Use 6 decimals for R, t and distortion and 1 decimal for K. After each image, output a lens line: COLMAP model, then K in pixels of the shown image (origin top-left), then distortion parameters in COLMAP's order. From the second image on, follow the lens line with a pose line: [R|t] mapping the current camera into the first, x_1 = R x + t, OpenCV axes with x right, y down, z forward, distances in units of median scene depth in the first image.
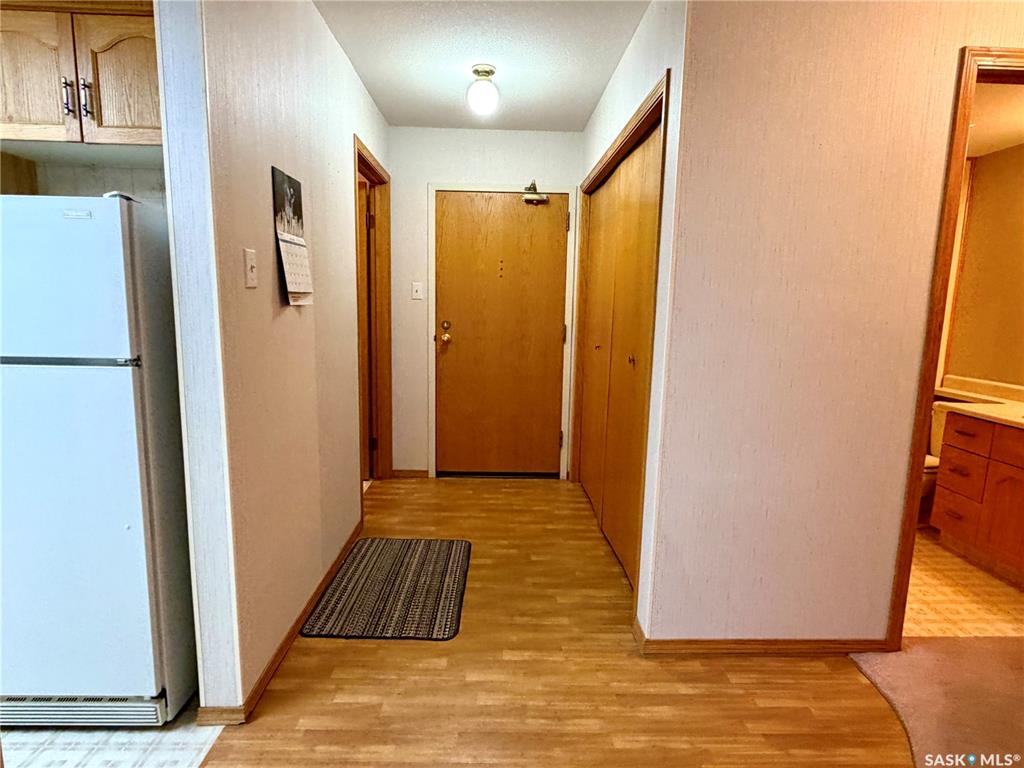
lens RADIAL K [[561.7, 0, 515.1], [0, 561.7, 383.1], [0, 0, 1]] dist [0.005296, -0.003781]
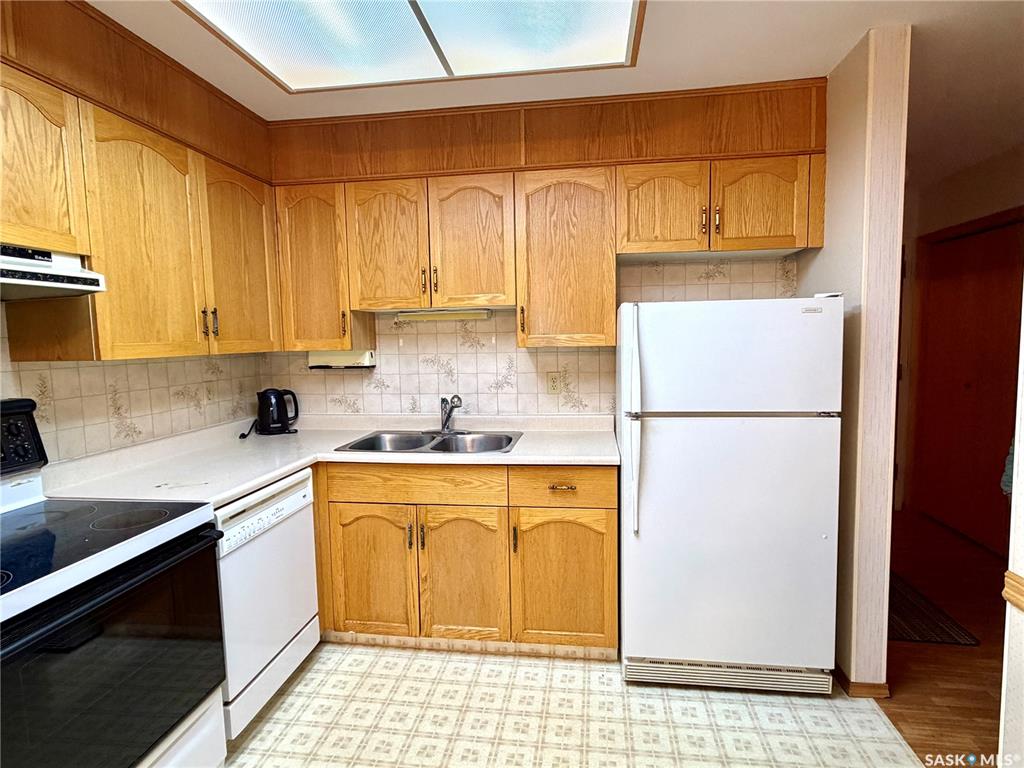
lens RADIAL K [[561.7, 0, 515.5], [0, 561.7, 387.8], [0, 0, 1]] dist [0.005296, -0.003781]
pose [[0.986593, -0.027865, -0.160800, -1.022010], [0.019017, 0.998232, -0.056308, -0.032445], [0.162085, 0.052495, 0.985379, -0.392033]]
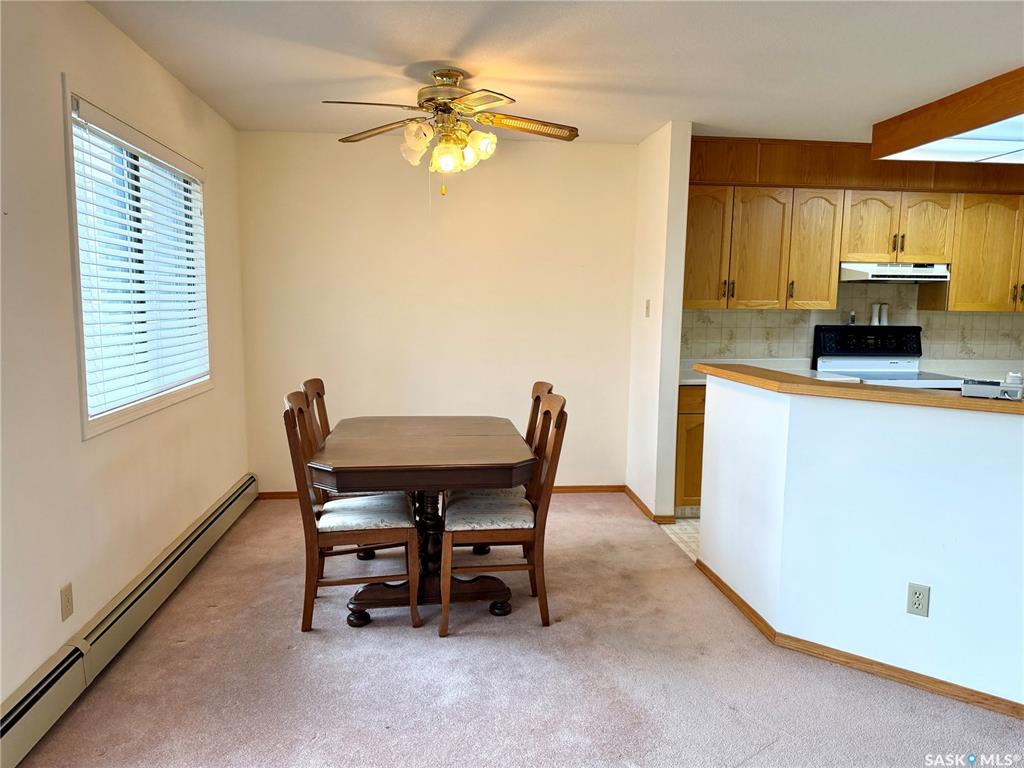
lens RADIAL K [[728.0, 0, 507.6], [0, 728.0, 390.0], [0, 0, 1]] dist [-0.001086, -0.006433]
pose [[0.079277, 0.104992, -0.991308, 0.749084], [-0.155154, 0.983619, 0.091770, 0.153474], [0.984704, 0.146531, 0.094269, -1.412504]]
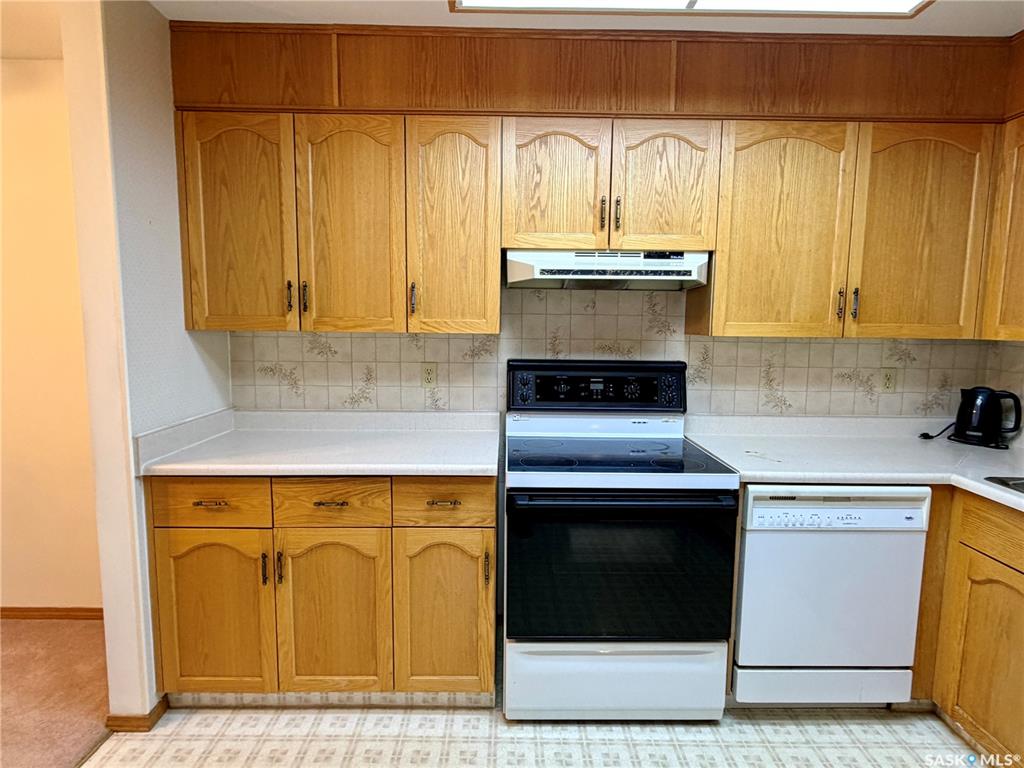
lens RADIAL K [[561.7, 0, 511.4], [0, 561.7, 384.6], [0, 0, 1]] dist [0.005296, -0.003781]
pose [[-0.015034, 0.088907, -0.995927, -0.684654], [-0.157806, 0.983345, 0.090166, -0.087307], [0.987356, 0.158519, -0.000753, 0.046505]]
